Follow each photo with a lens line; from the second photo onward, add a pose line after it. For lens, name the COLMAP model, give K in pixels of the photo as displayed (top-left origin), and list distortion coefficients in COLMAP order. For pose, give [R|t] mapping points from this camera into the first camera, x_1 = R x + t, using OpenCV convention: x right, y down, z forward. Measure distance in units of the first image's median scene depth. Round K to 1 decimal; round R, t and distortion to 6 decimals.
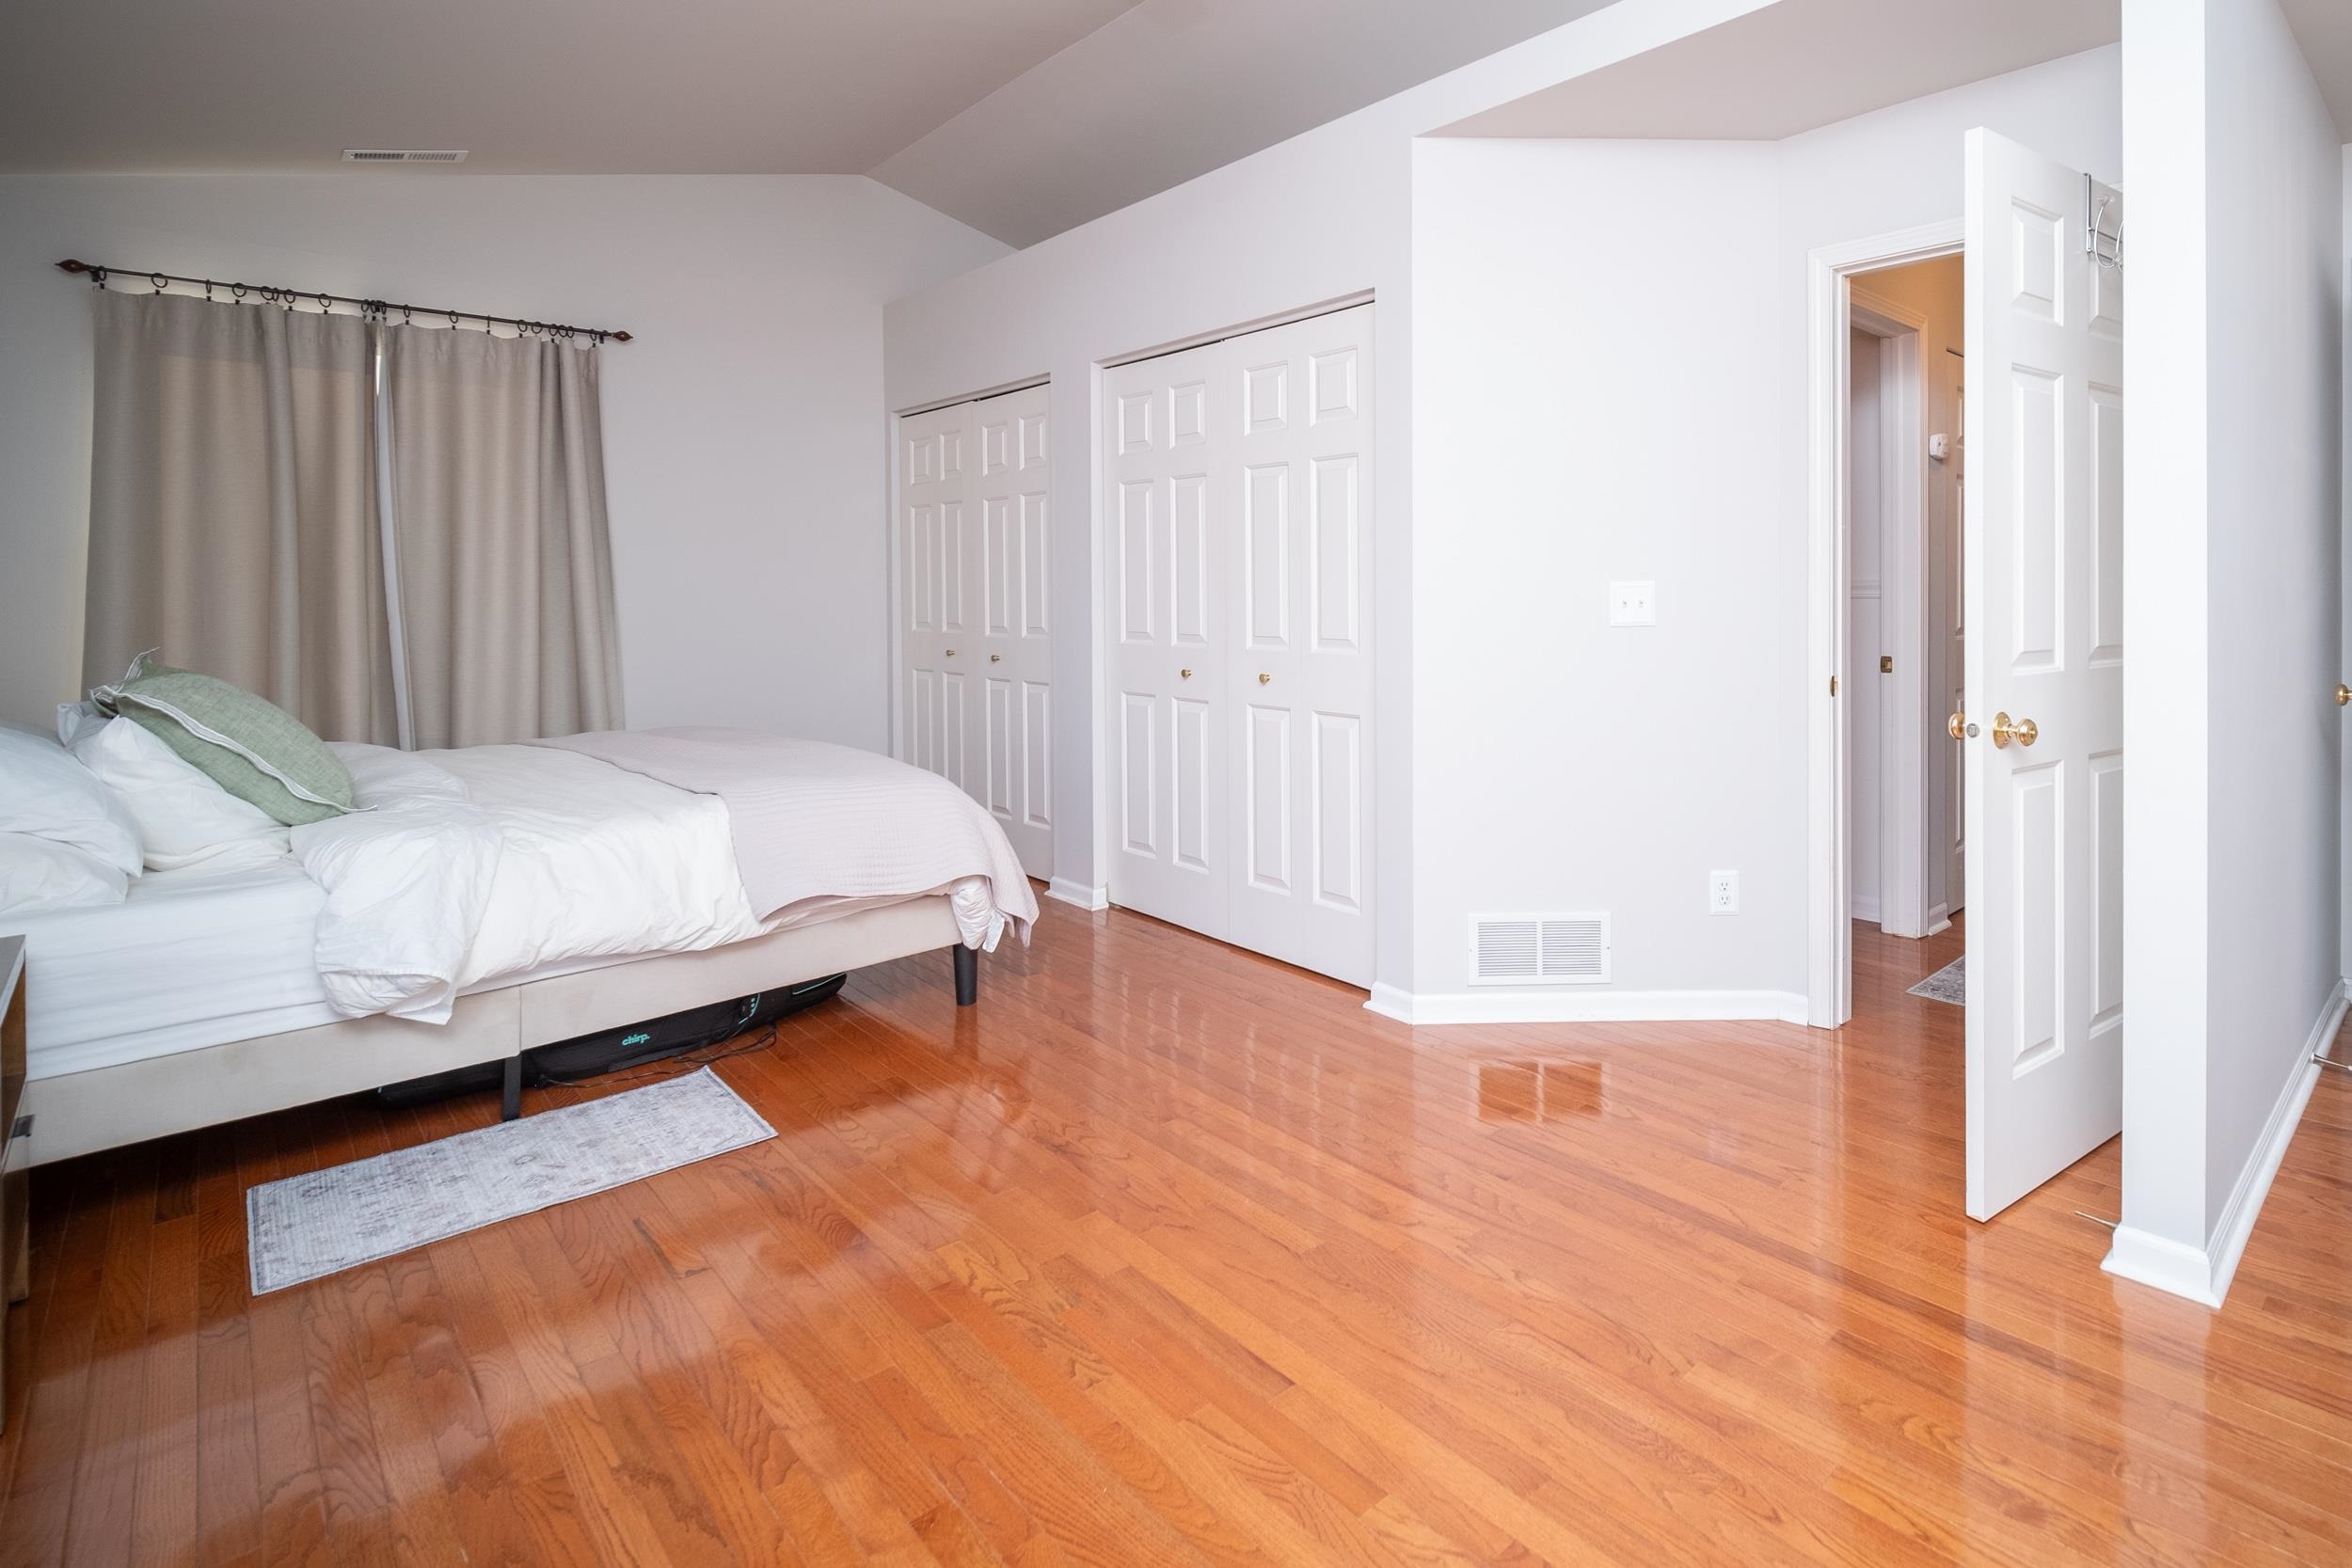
lens RADIAL K [[1168.2, 0, 1177.8], [0, 1168.2, 609.3], [0, 0, 1]] dist [-0.029754, -0.000388]
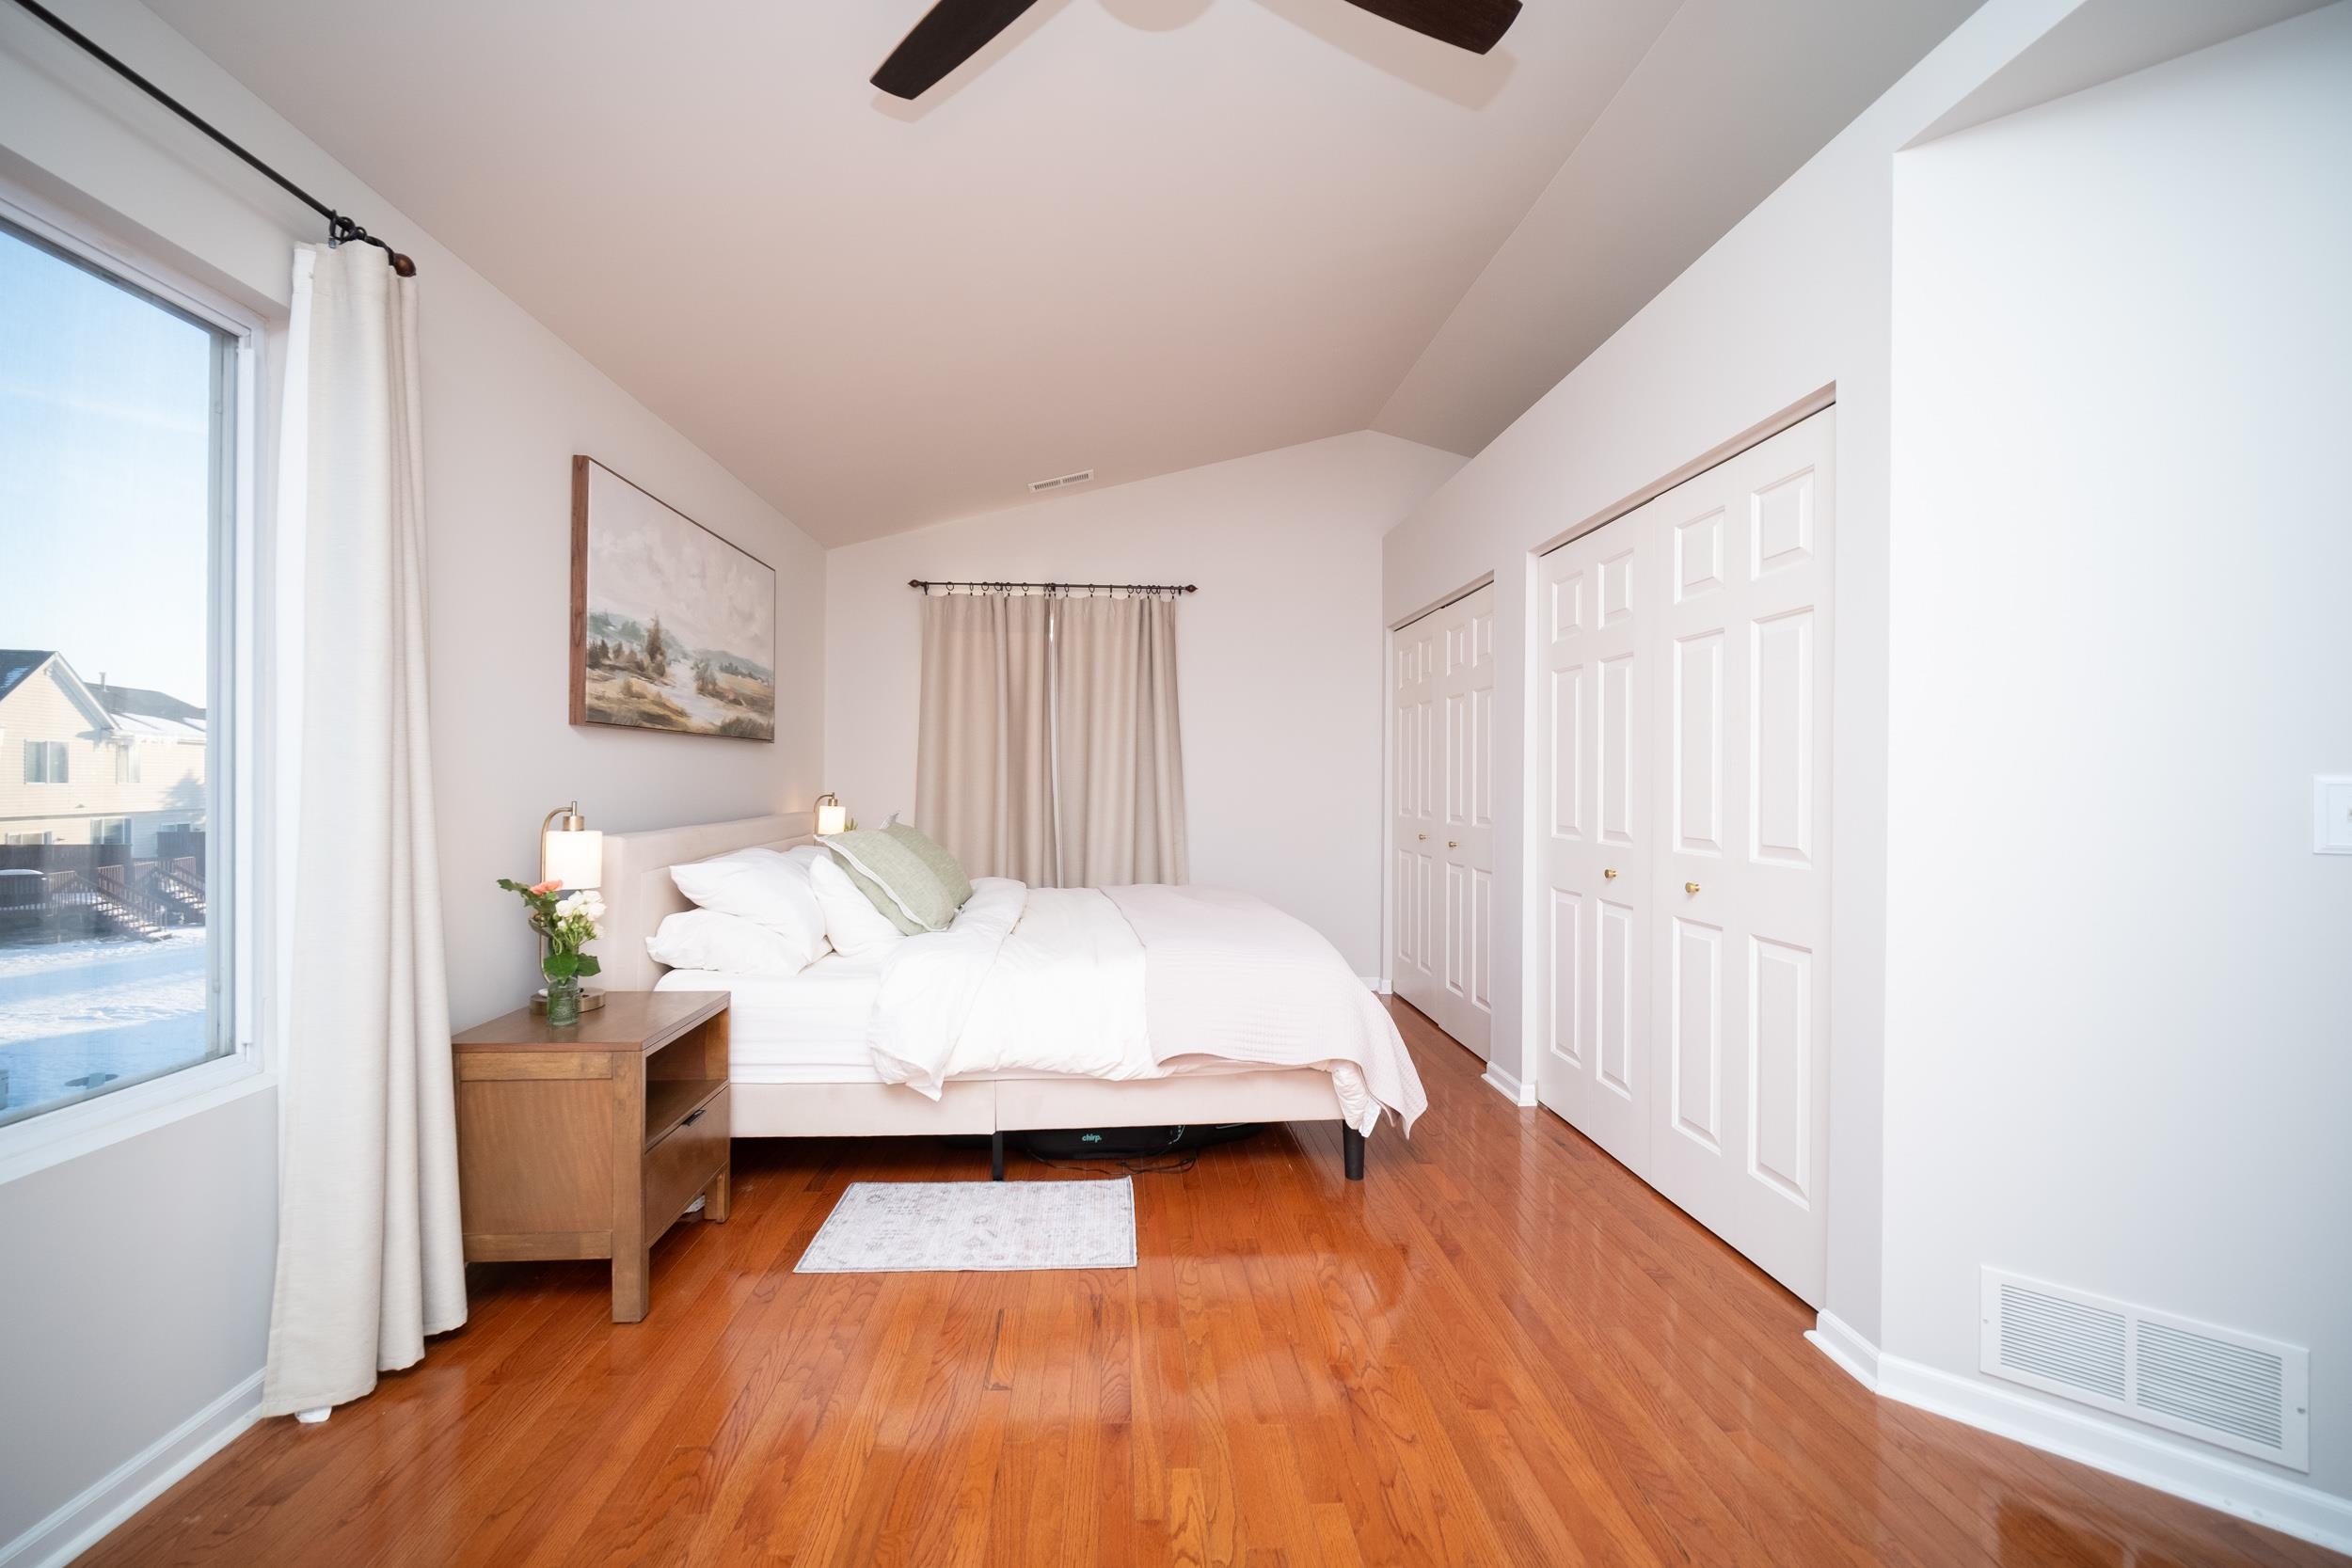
lens RADIAL K [[859.4, 0, 1176.0], [0, 859.4, 784.0], [0, 0, 1]] dist [-0.015586, -0.000145]
pose [[0.812985, 0.012735, -0.582145, 0.131256], [-0.020509, 0.999767, -0.006771, -0.004552], [0.581923, 0.017444, 0.813057, 0.283247]]
